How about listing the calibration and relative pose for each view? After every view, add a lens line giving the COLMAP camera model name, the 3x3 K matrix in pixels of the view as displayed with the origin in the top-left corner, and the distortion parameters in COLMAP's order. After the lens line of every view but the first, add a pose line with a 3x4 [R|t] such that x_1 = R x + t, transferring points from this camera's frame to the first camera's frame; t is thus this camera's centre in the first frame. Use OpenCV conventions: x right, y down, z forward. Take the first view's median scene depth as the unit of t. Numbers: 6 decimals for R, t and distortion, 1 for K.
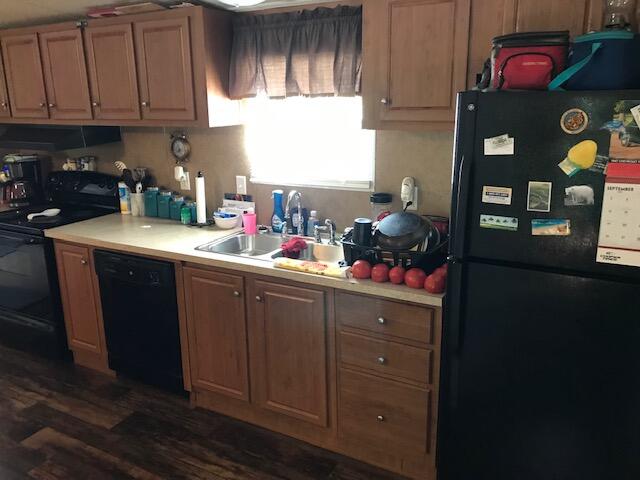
lens RADIAL K [[529.6, 0, 319.1], [0, 529.6, 234.4], [0, 0, 1]] dist [0.006185, 0.007245]
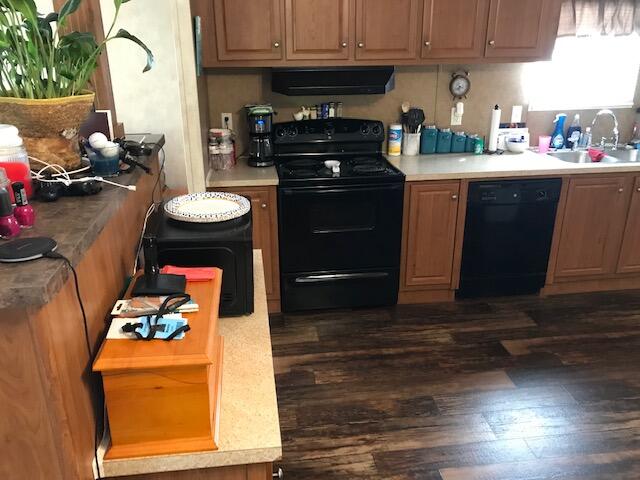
lens RADIAL K [[529.6, 0, 318.4], [0, 529.6, 244.4], [0, 0, 1]] dist [0.006185, 0.007245]
pose [[0.806017, -0.206636, 0.554651, -1.211729], [0.147862, 0.977665, 0.149357, -0.051060], [-0.573126, -0.038373, 0.818569, 0.273941]]
